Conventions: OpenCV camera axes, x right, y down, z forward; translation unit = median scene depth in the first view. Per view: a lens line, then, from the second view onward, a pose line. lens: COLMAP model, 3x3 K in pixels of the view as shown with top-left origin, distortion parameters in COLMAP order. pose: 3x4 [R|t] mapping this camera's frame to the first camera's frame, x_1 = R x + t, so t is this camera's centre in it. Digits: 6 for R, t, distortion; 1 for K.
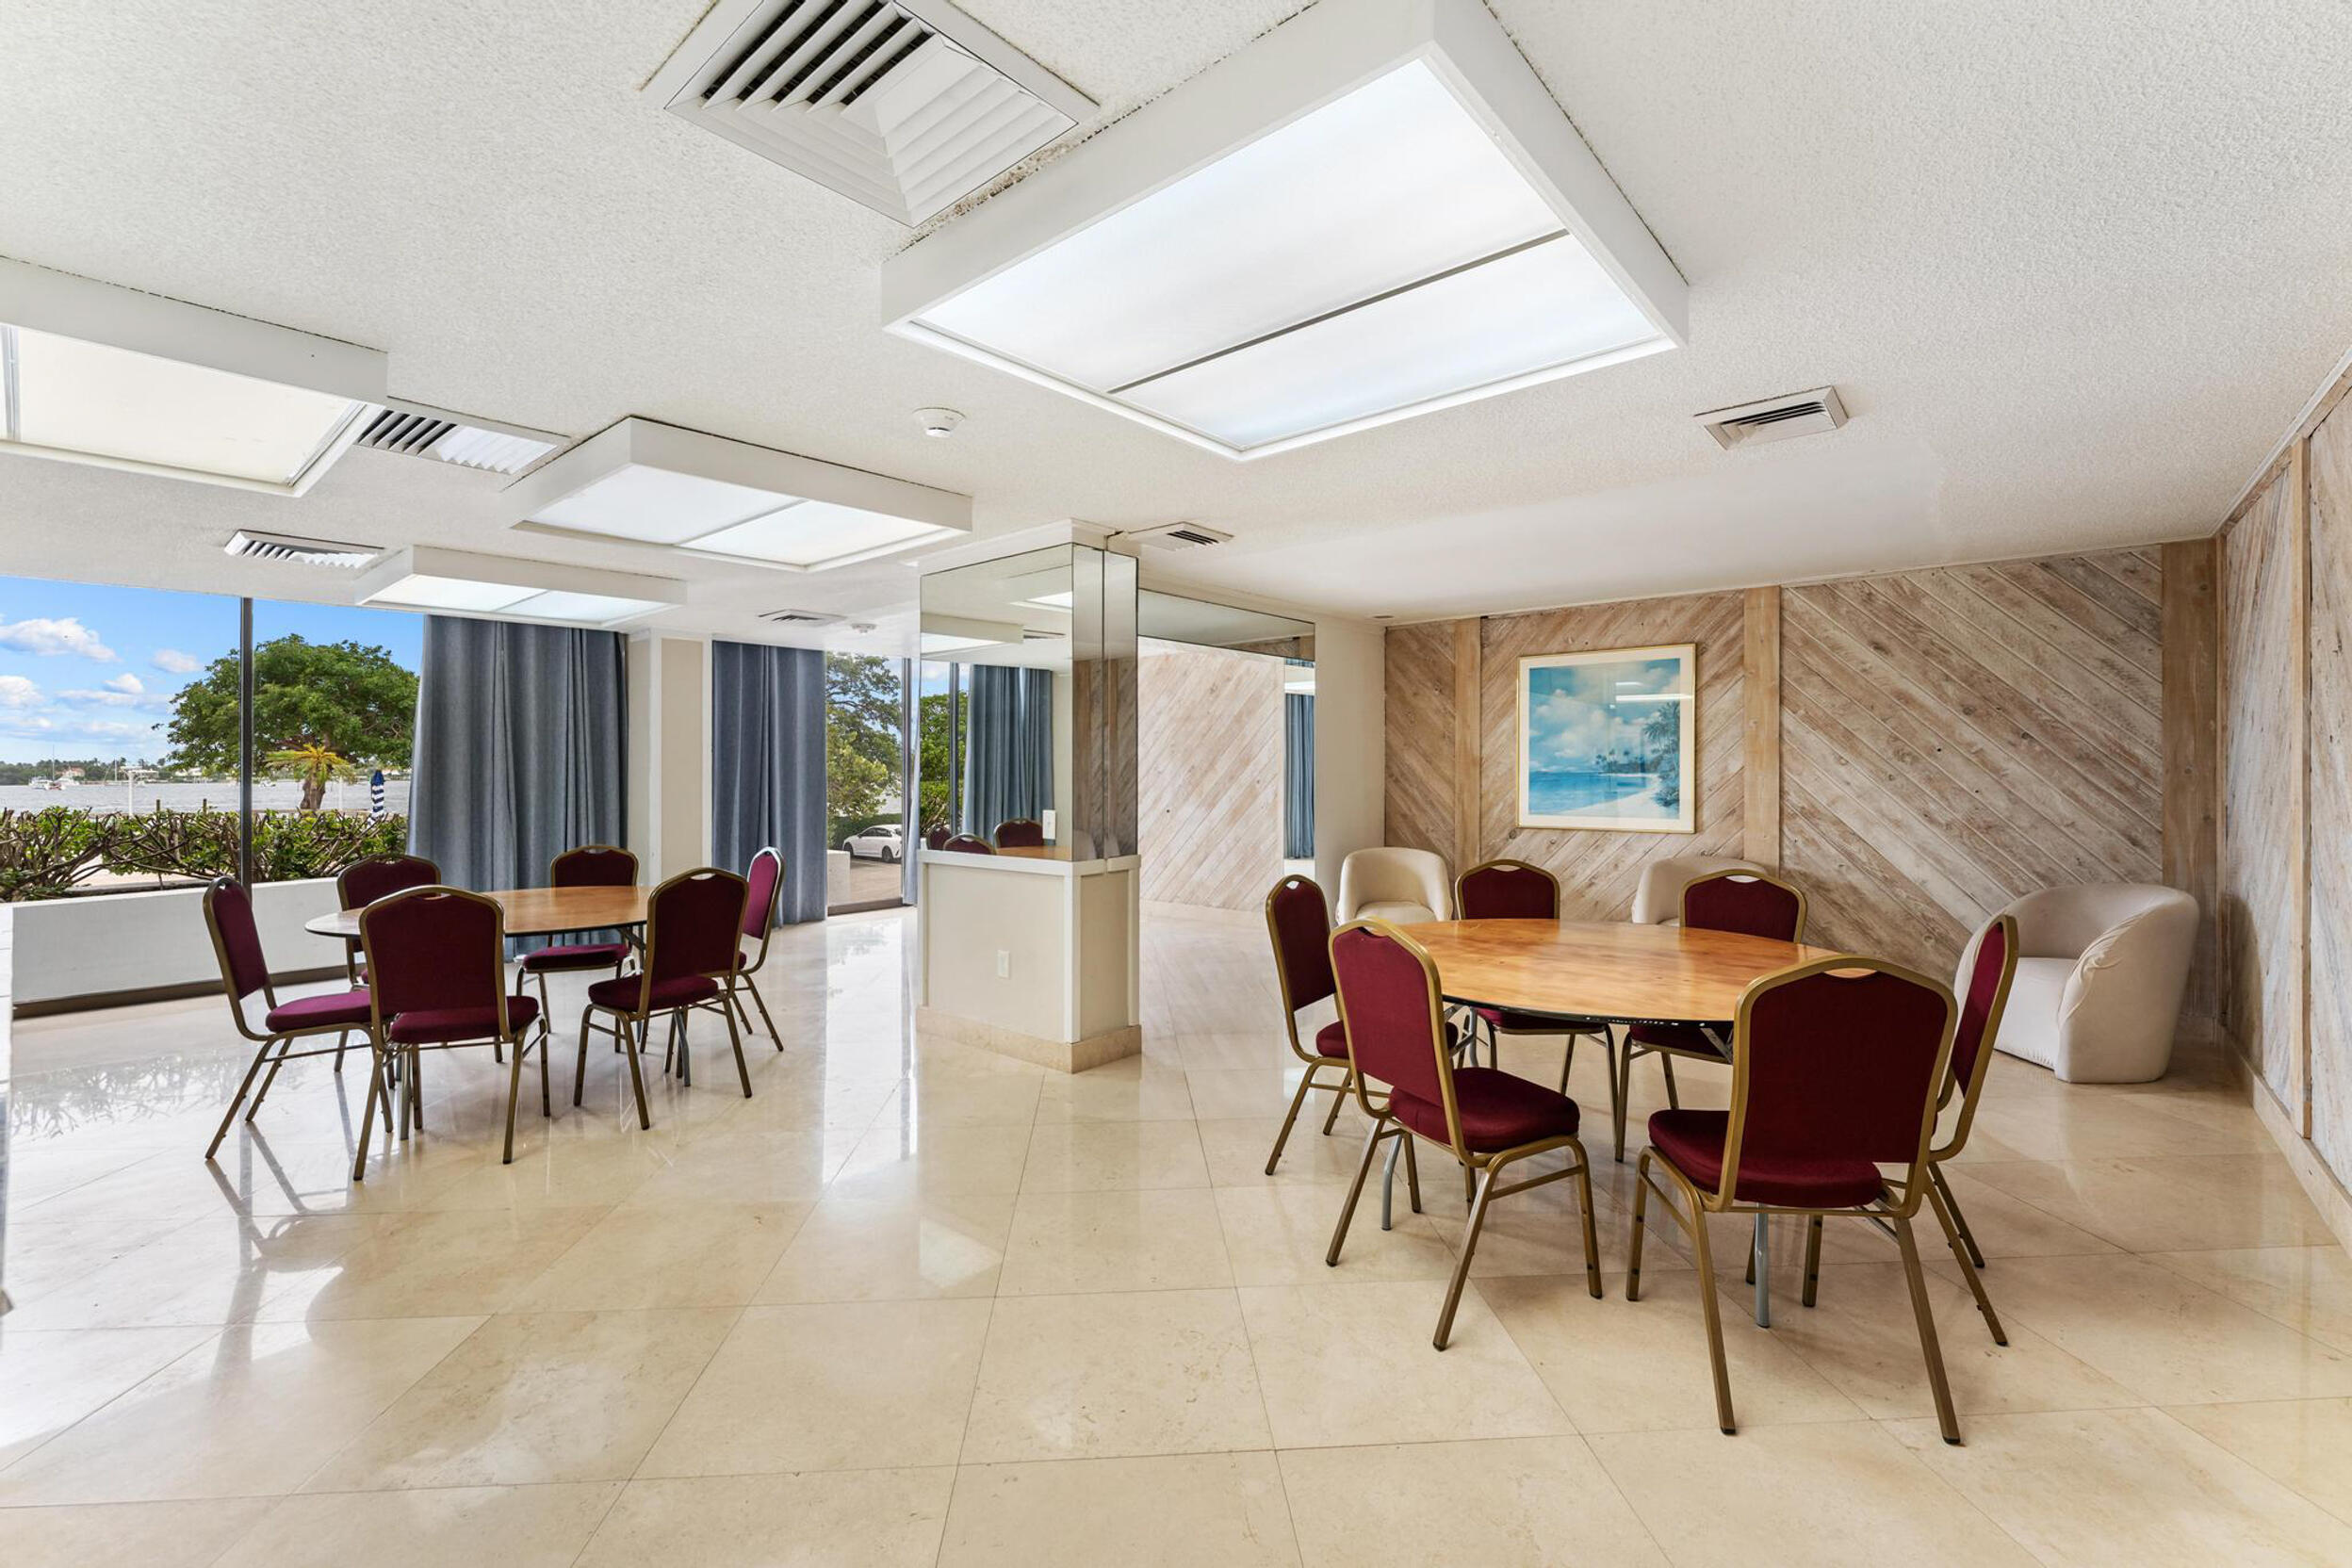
lens RADIAL K [[991.8, 0, 1176.1], [0, 991.8, 779.3], [0, 0, 1]] dist [0.000643, 0.000006]
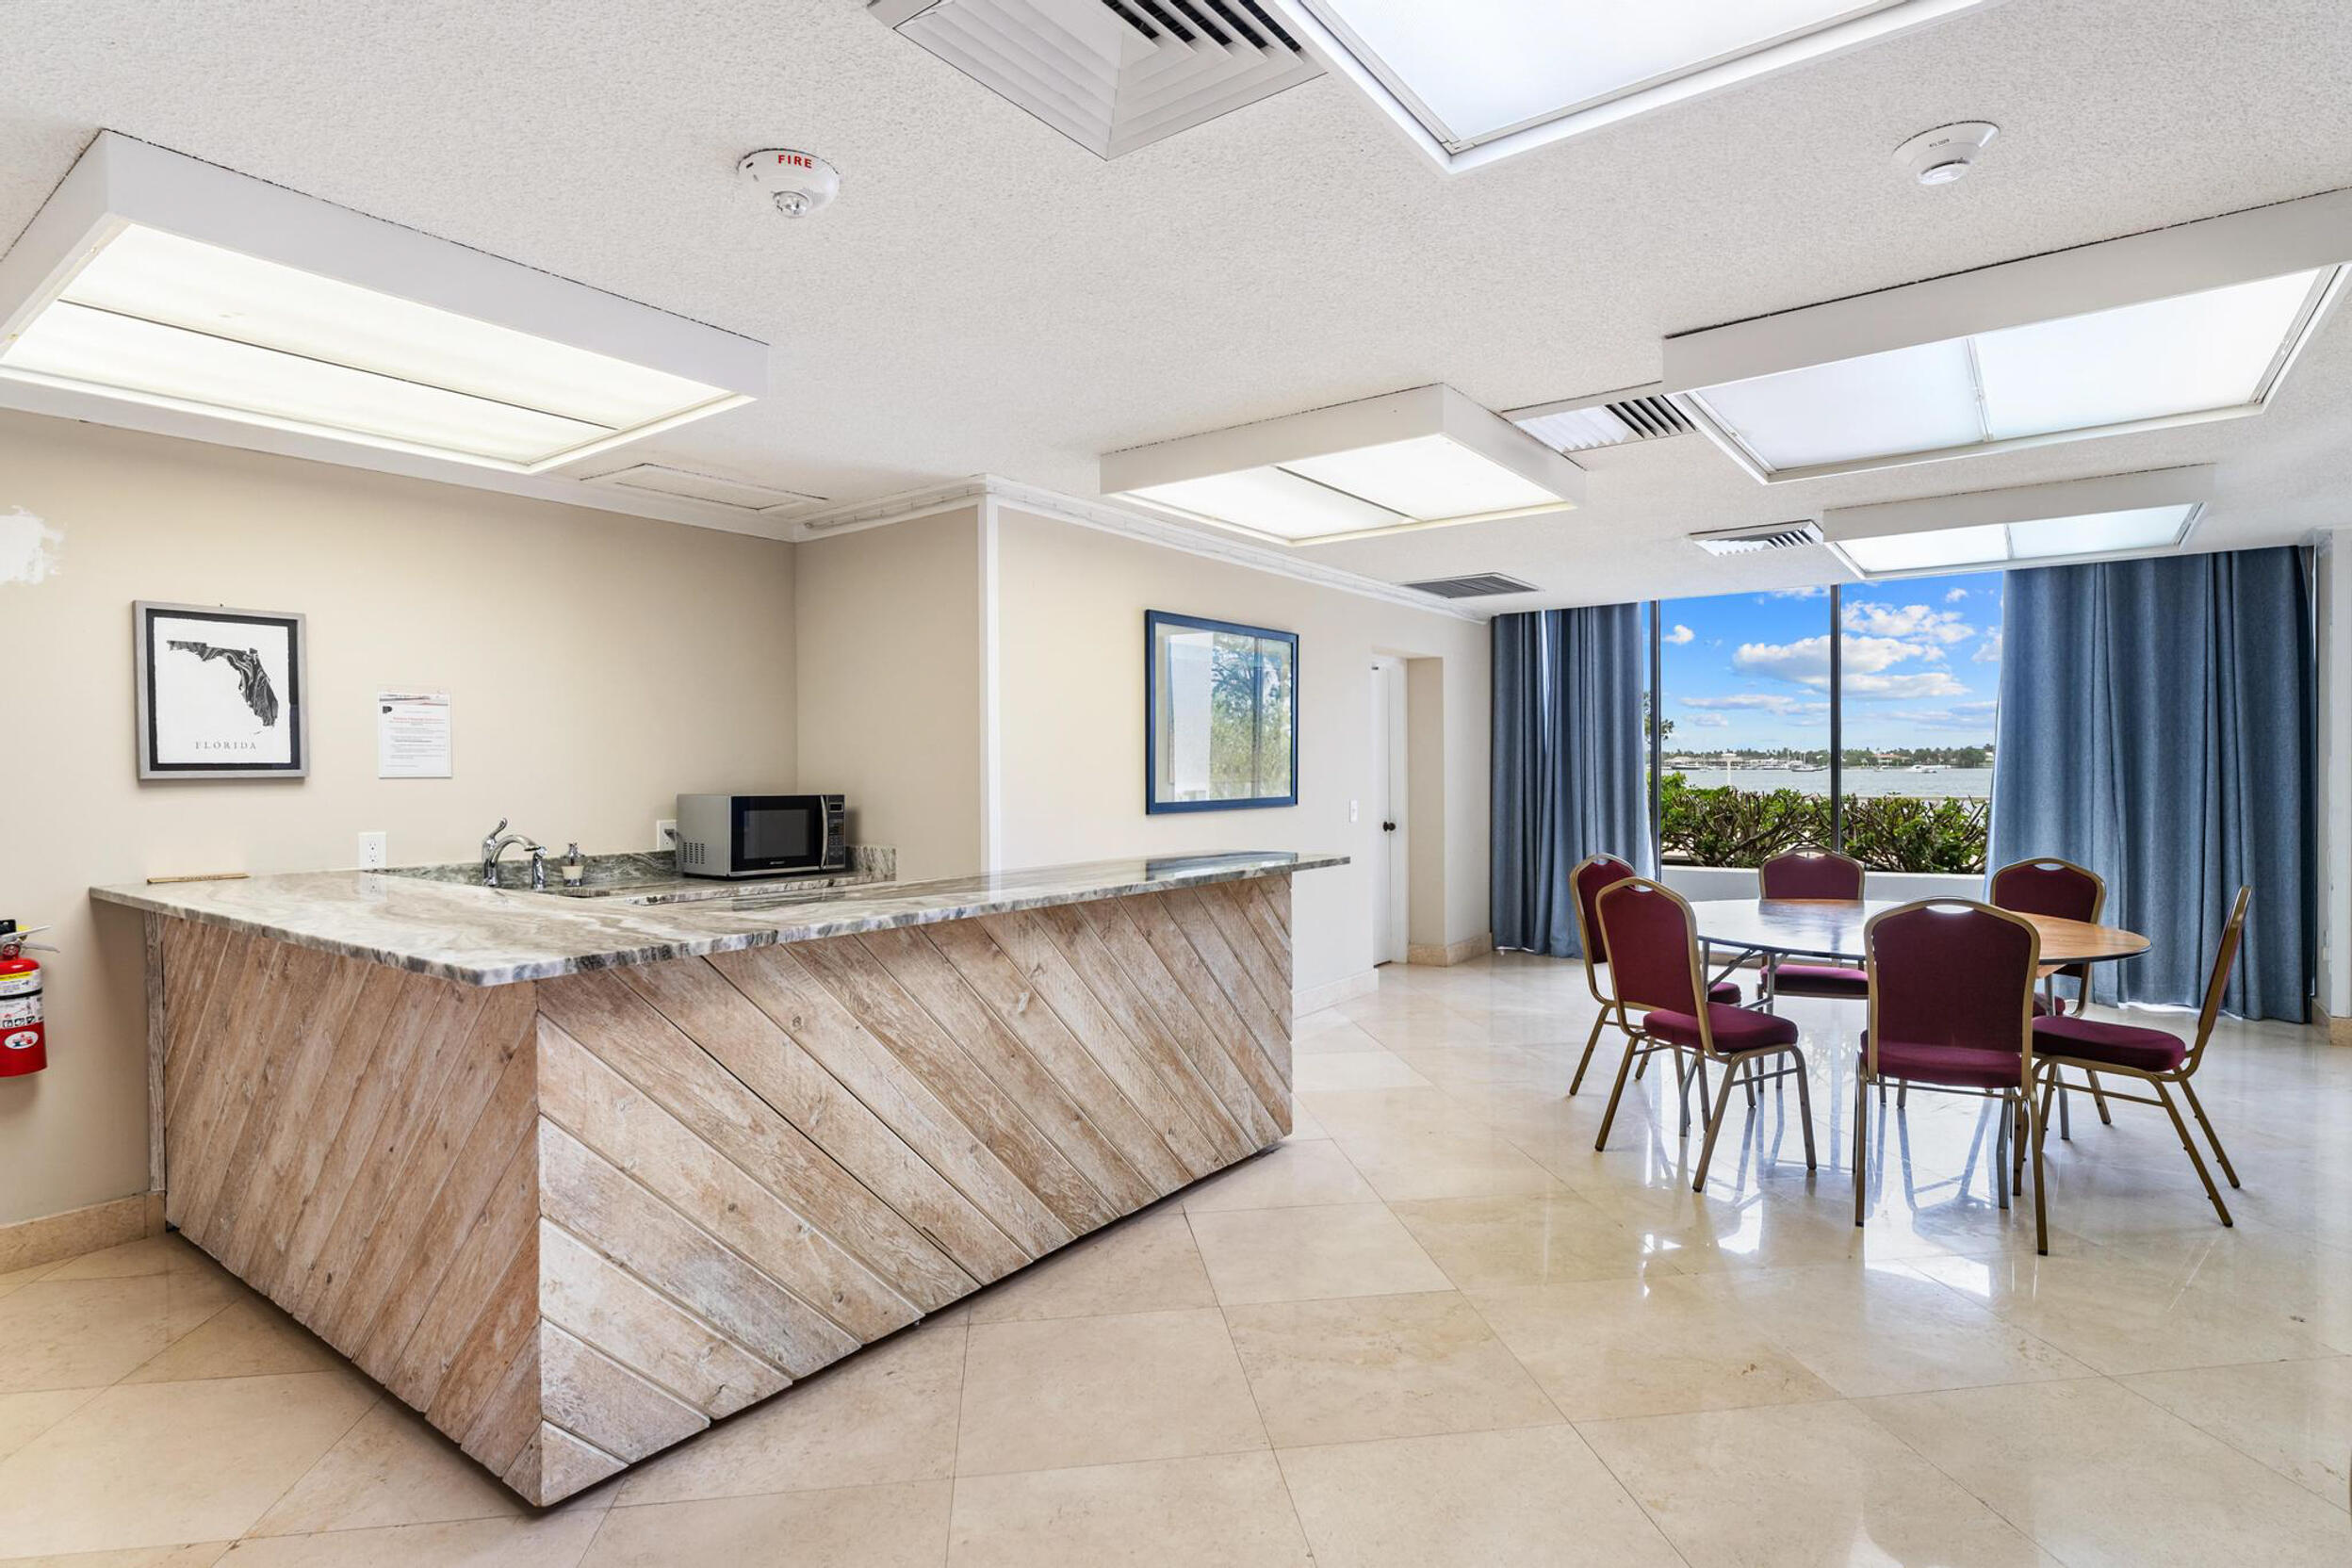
lens RADIAL K [[1169.7, 0, 1177.4], [0, 1169.7, 768.1], [0, 0, 1]] dist [-0.002344, 0.000046]
pose [[0.074597, 0.006729, -0.997191, 0.222676], [-0.004760, 0.999968, 0.006391, -0.002520], [0.997202, 0.004270, 0.074626, 0.278543]]
